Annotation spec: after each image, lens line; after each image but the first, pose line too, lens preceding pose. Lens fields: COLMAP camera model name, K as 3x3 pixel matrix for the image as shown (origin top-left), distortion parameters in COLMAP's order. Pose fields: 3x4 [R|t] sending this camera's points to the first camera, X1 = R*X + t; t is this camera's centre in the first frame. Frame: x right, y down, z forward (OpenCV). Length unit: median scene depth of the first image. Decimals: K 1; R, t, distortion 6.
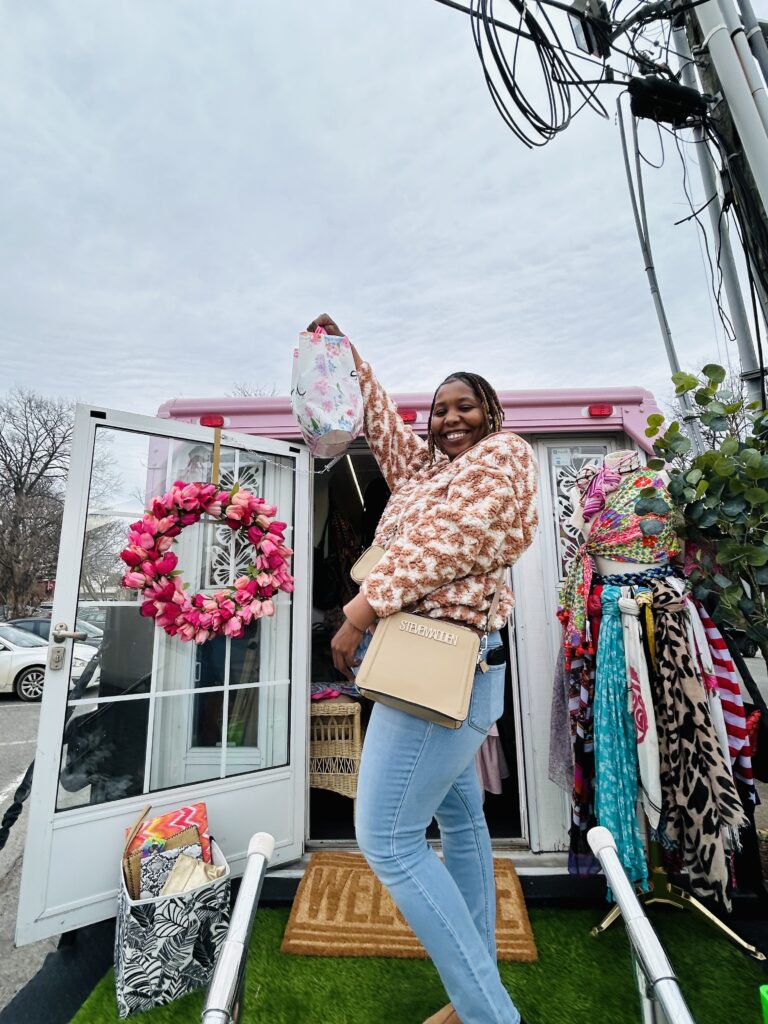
lens RADIAL K [[491.8, 0, 385.5], [0, 491.8, 507.0], [0, 0, 1]] dist [-0.019129, 0.012074]
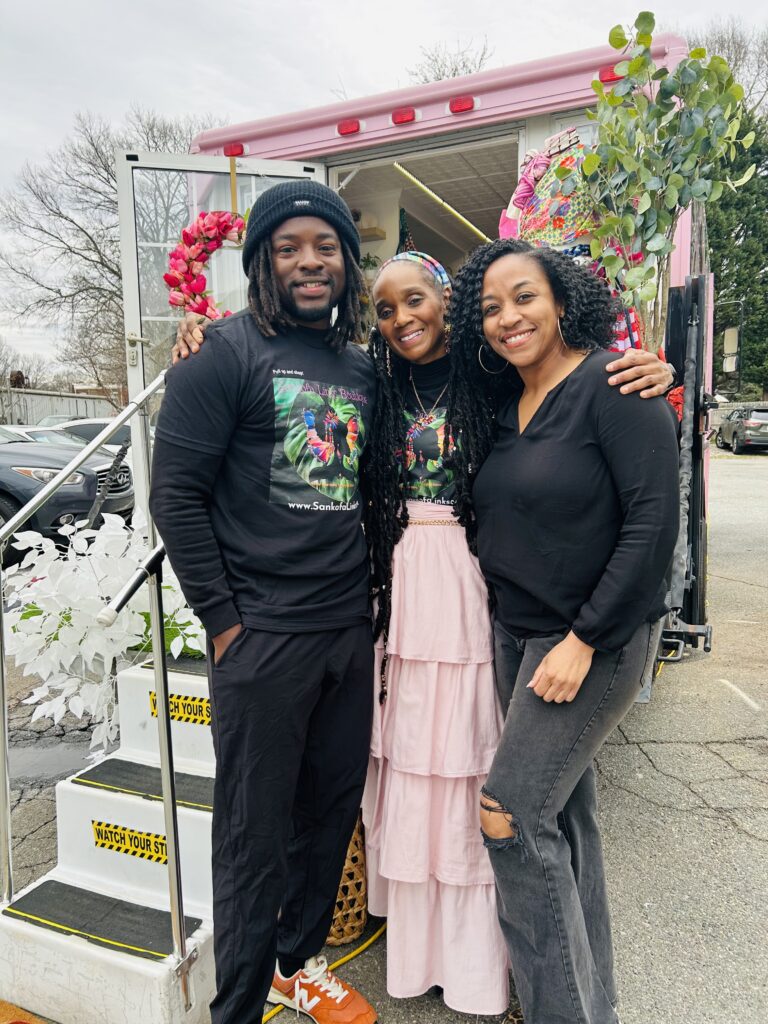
lens RADIAL K [[767.7, 0, 385.2], [0, 767.7, 511.1], [0, 0, 1]] dist [0.034581, -0.019598]
pose [[0.926214, 0.039807, -0.374891, 0.784343], [0.078290, 0.952422, 0.294554, 0.132103], [0.368780, -0.302170, 0.879030, -0.749863]]
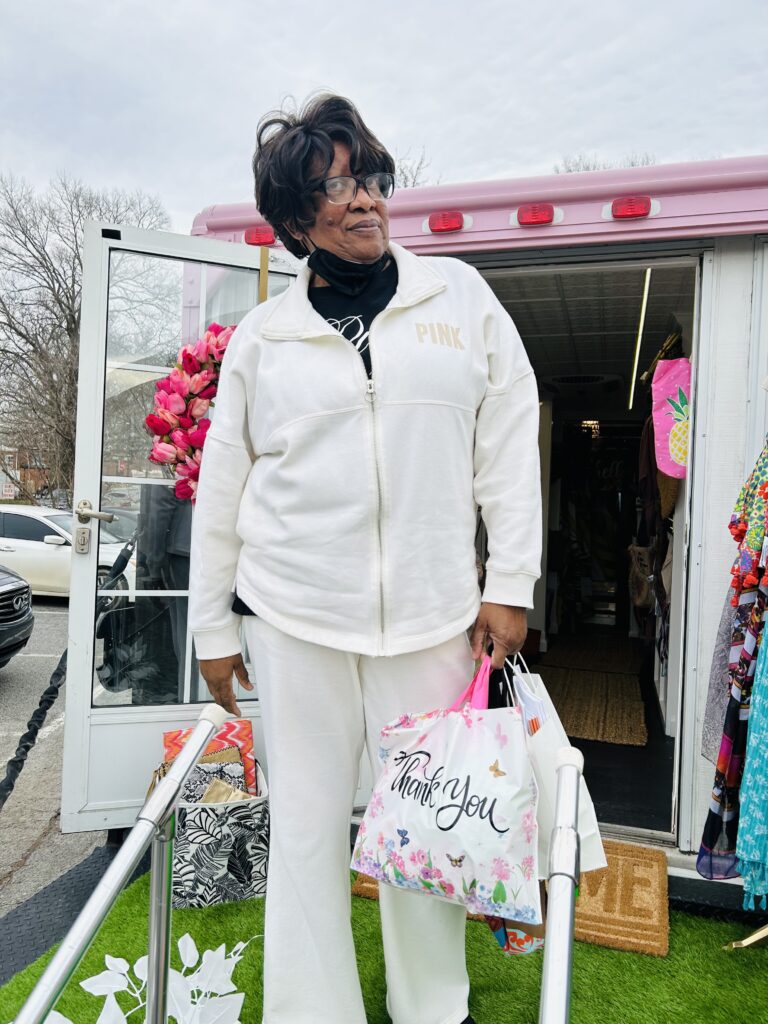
lens RADIAL K [[767.7, 0, 381.2], [0, 767.7, 513.3], [0, 0, 1]] dist [0.034581, -0.019598]
pose [[0.962369, 0.056256, -0.265861, 0.172905], [-0.002054, 0.979815, 0.199894, -0.005910], [0.271740, -0.191825, 0.943059, -0.110307]]
